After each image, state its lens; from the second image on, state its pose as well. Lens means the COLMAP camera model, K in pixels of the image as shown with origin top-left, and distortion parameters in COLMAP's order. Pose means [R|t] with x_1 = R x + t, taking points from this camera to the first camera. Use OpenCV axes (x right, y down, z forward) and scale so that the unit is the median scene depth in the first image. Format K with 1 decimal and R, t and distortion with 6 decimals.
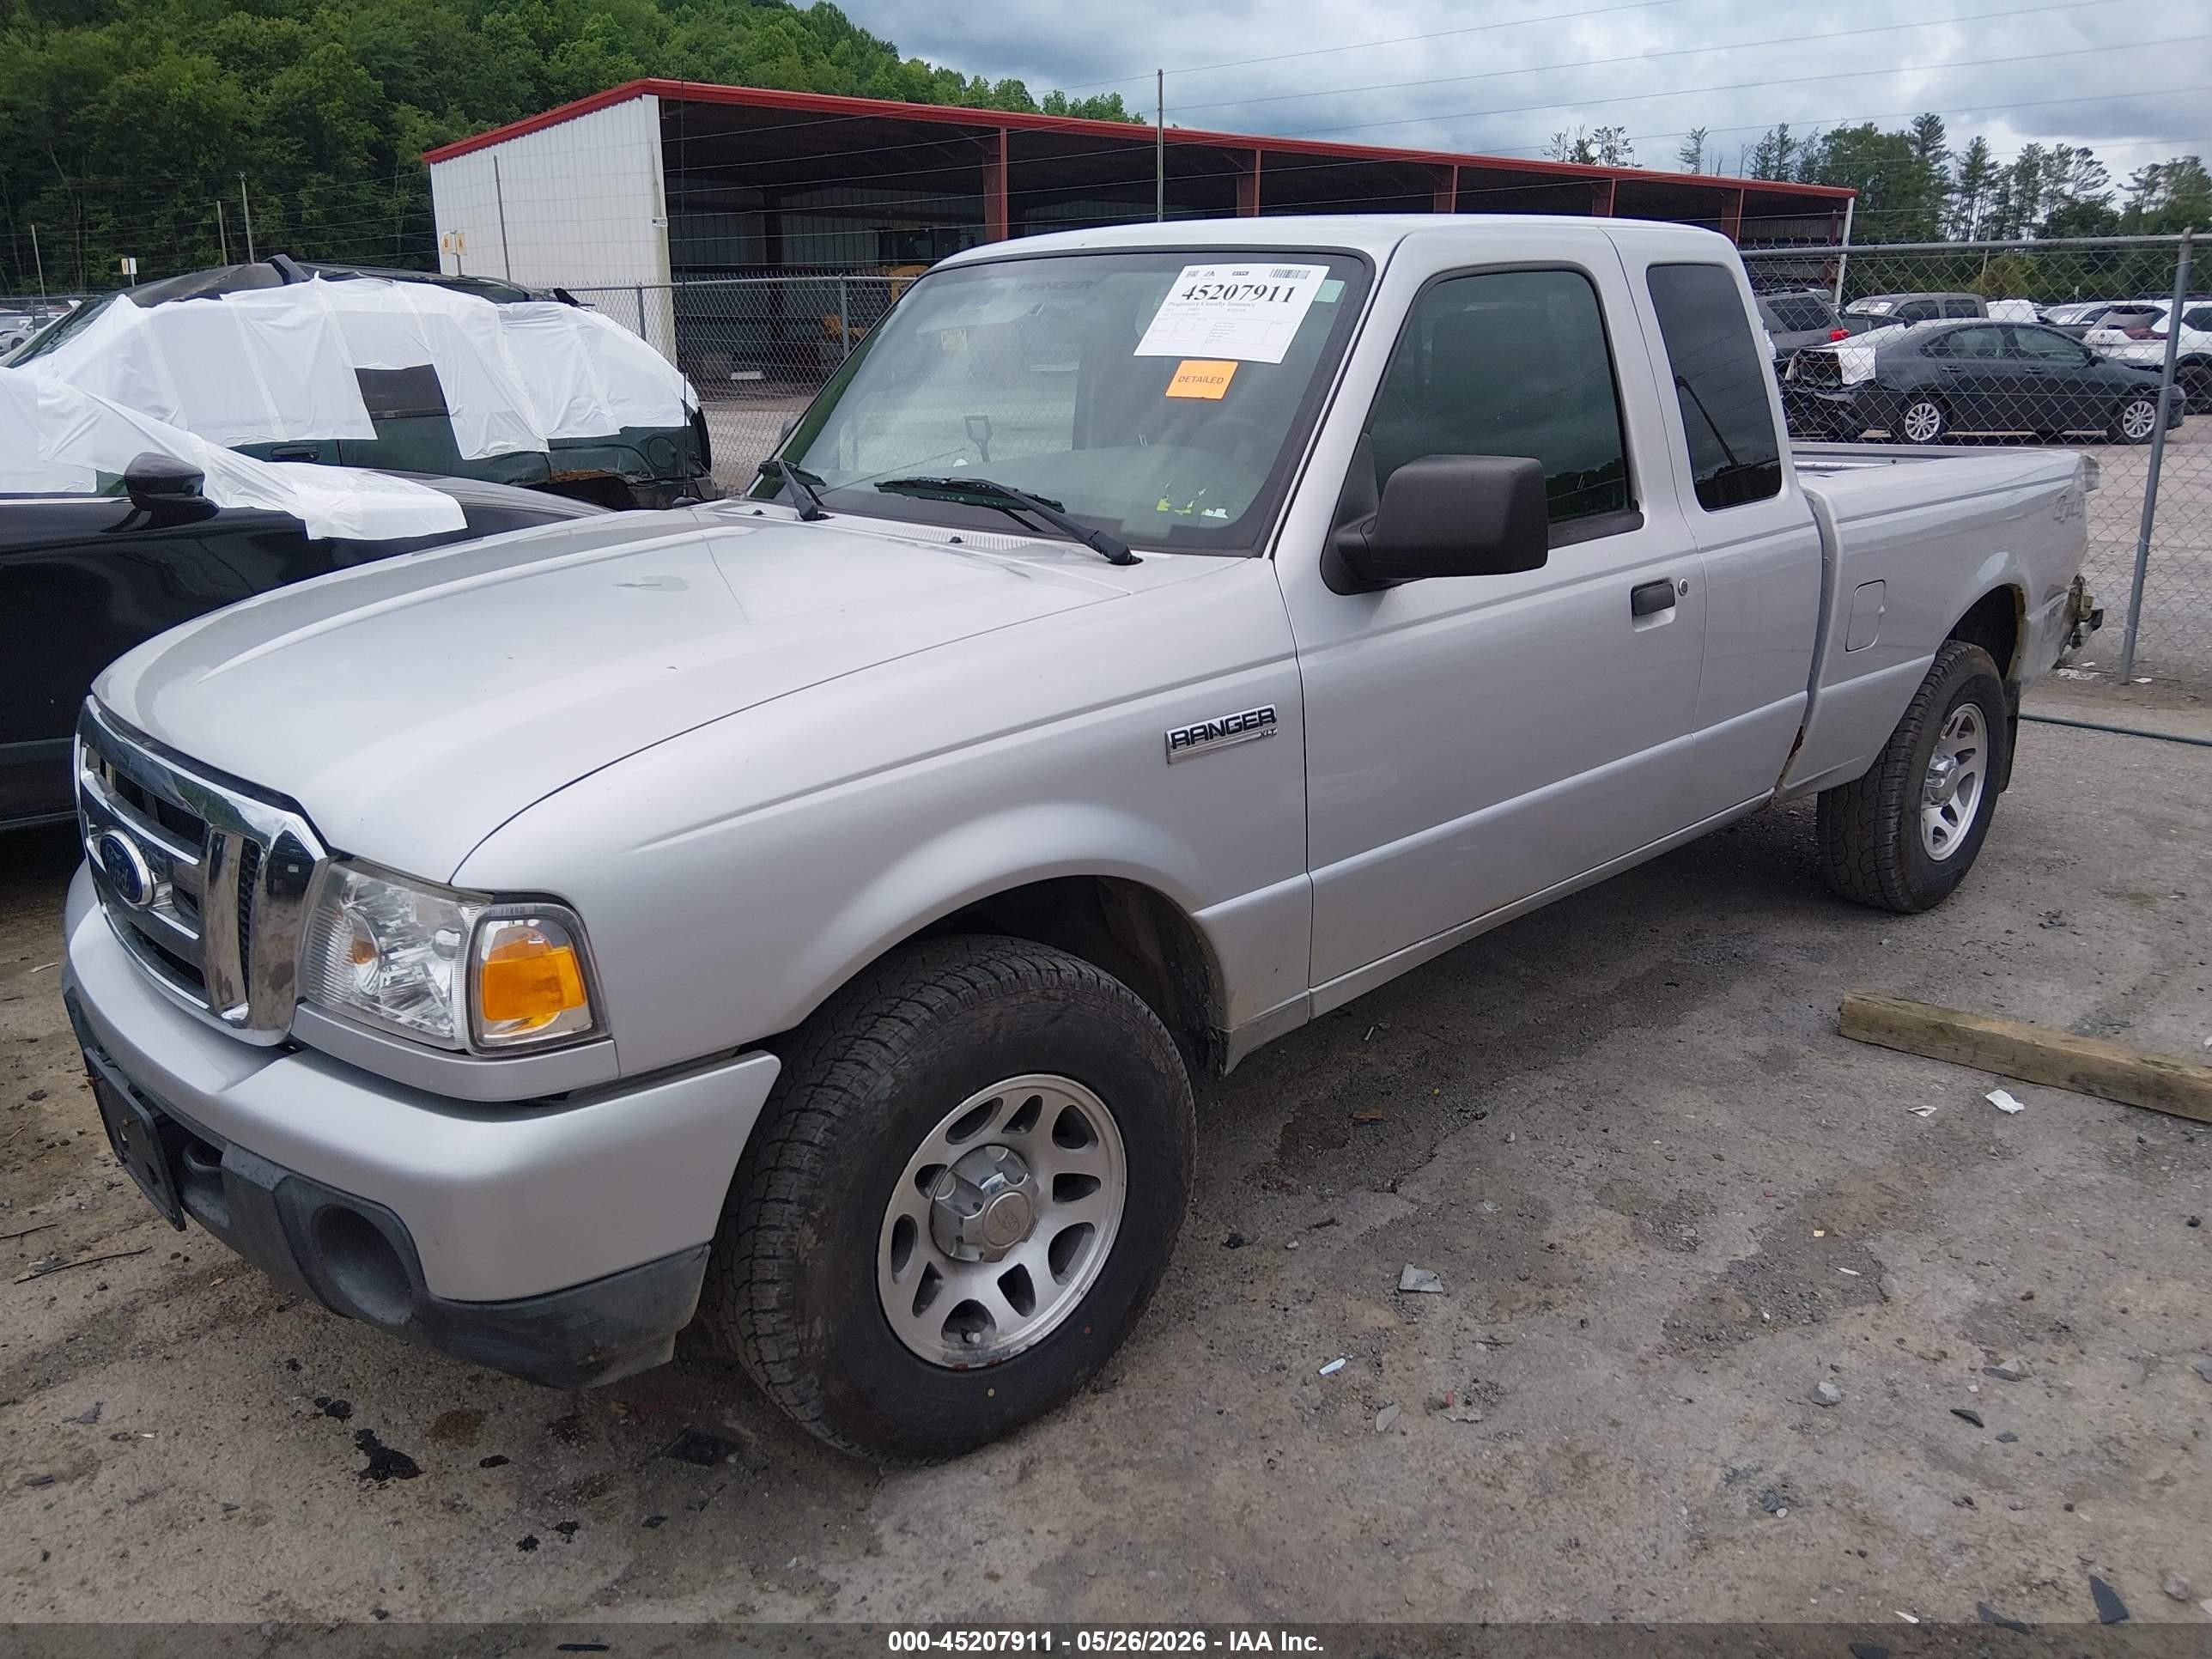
lens RADIAL K [[1659.2, 0, 1107.2], [0, 1659.2, 843.9], [0, 0, 1]] dist [0.069332, -0.112681]
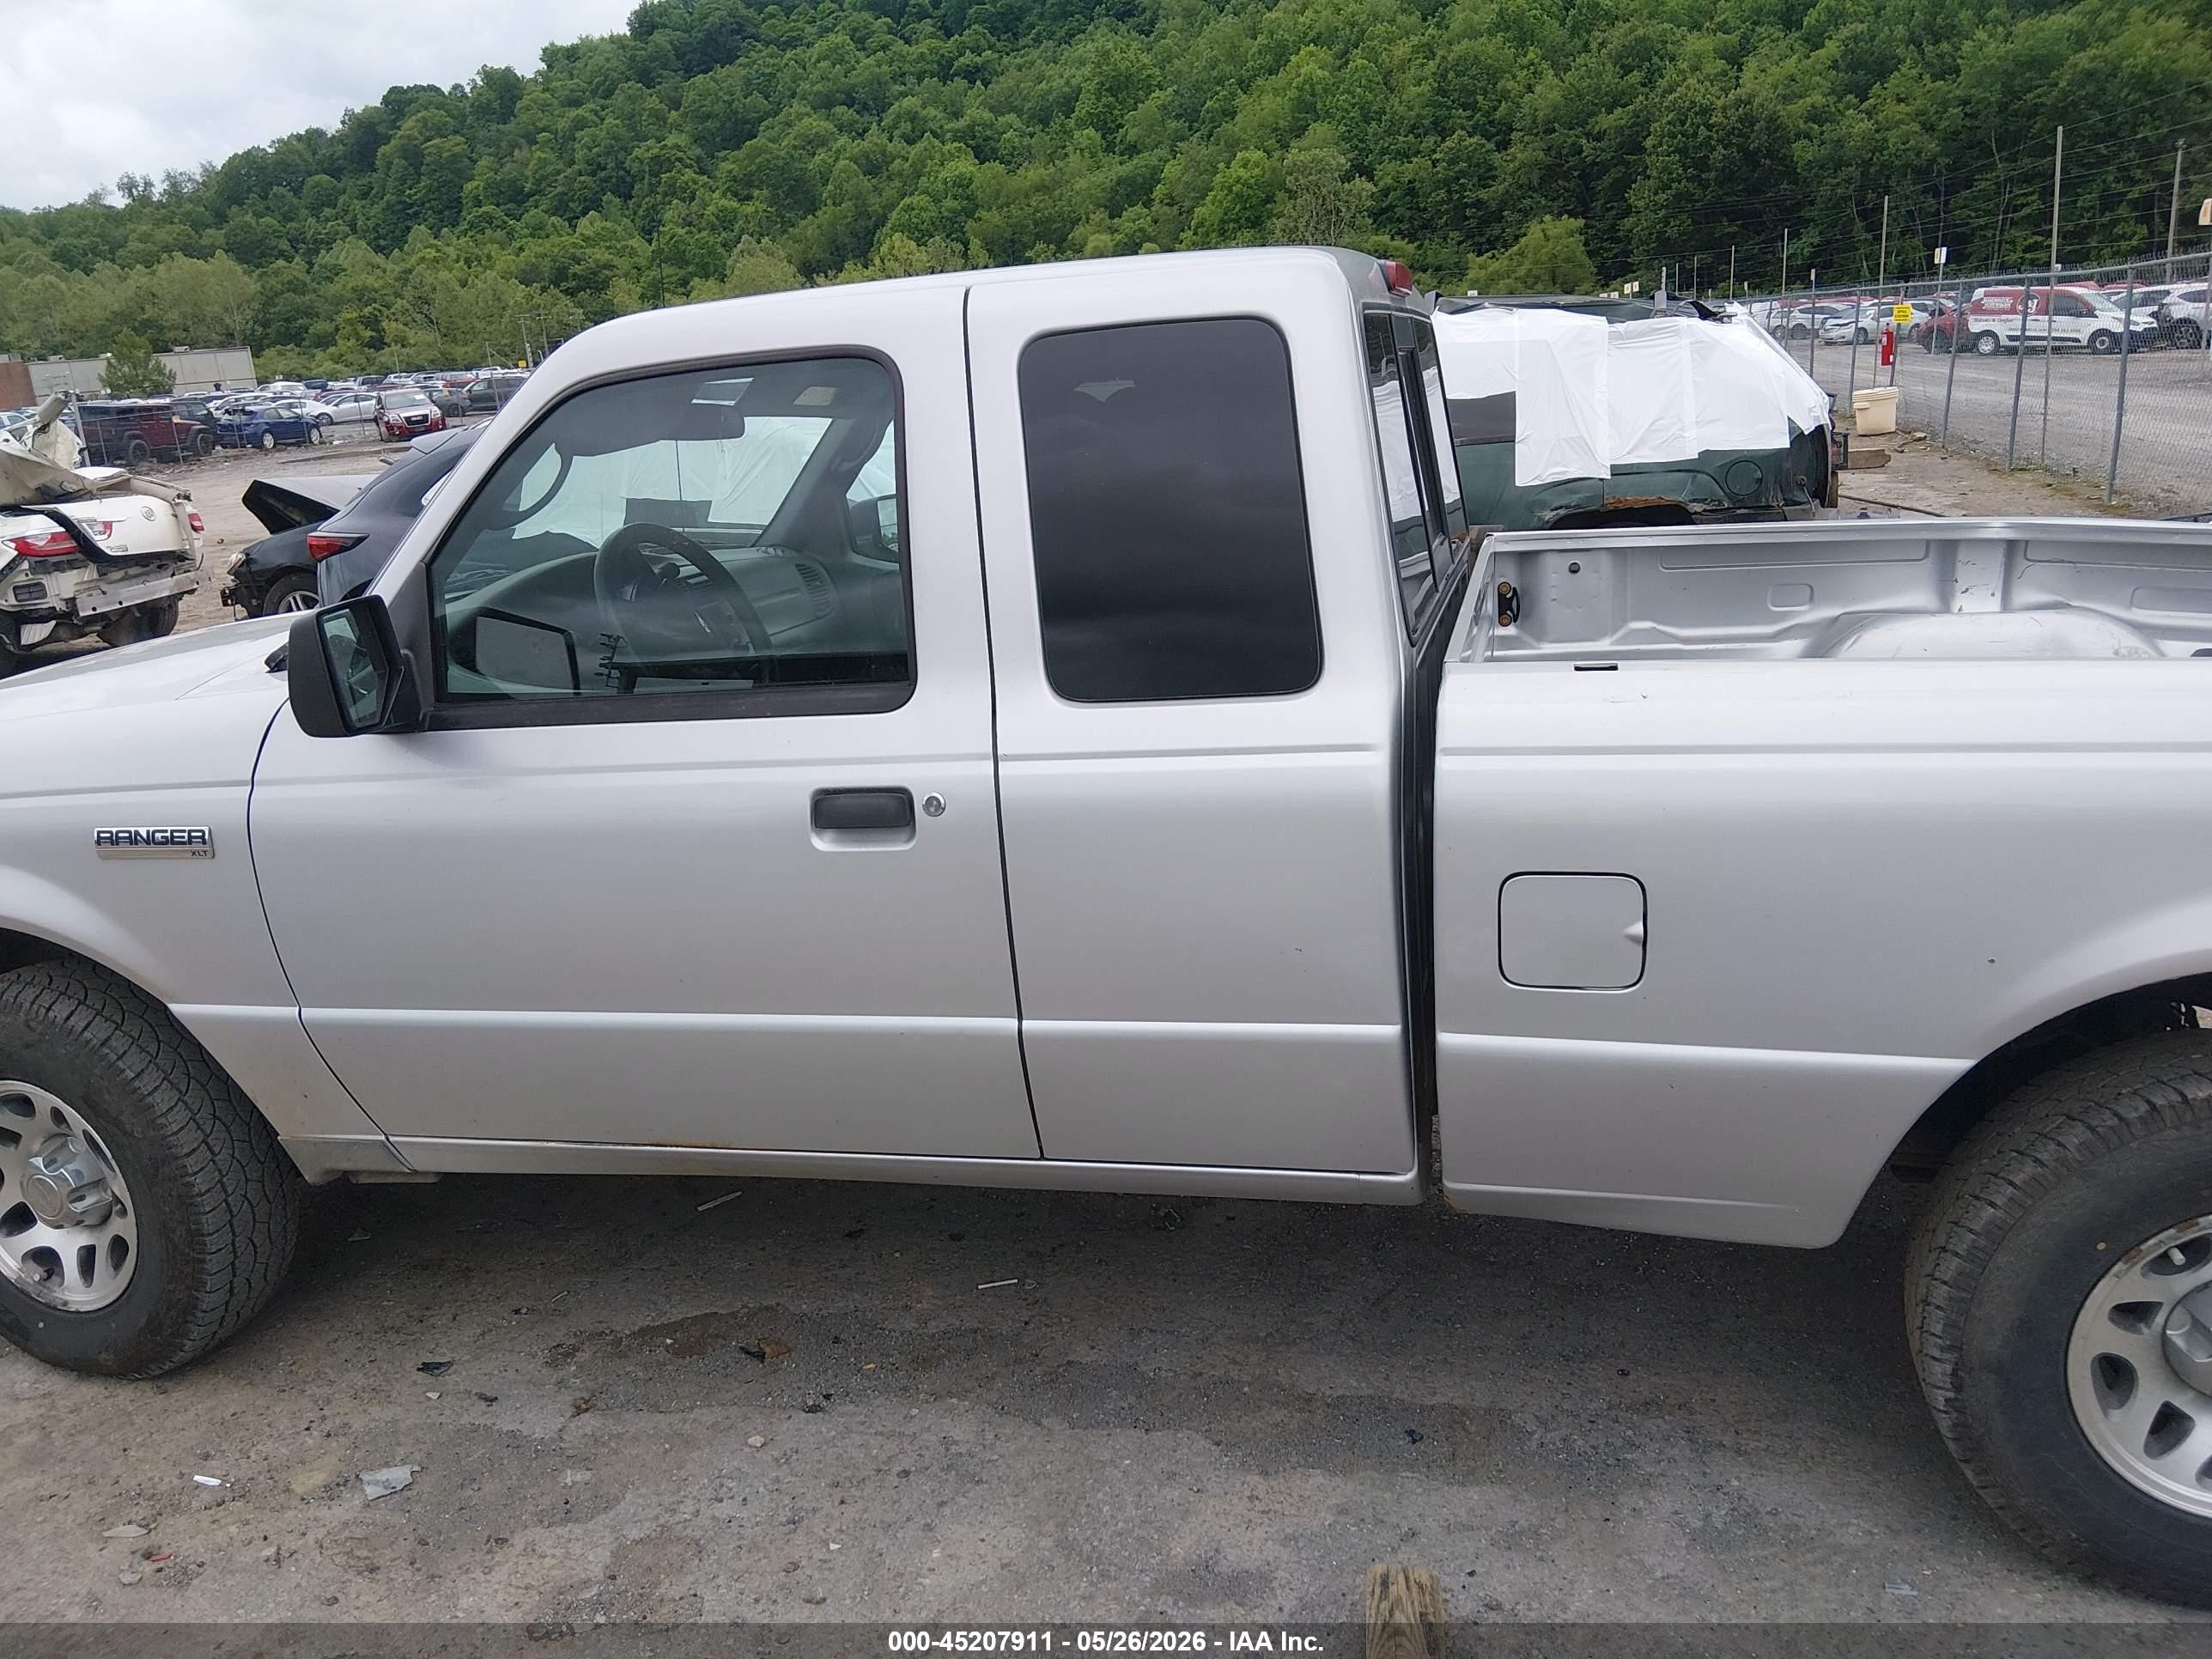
lens RADIAL K [[1682.5, 0, 1111.7], [0, 1682.5, 832.4], [0, 0, 1]] dist [0.072357, -0.123338]
pose [[0.534082, 0.196735, -0.822224, 0.766824], [-0.195477, 0.974930, 0.106300, -0.183734], [0.822524, 0.103953, 0.559150, 0.536812]]
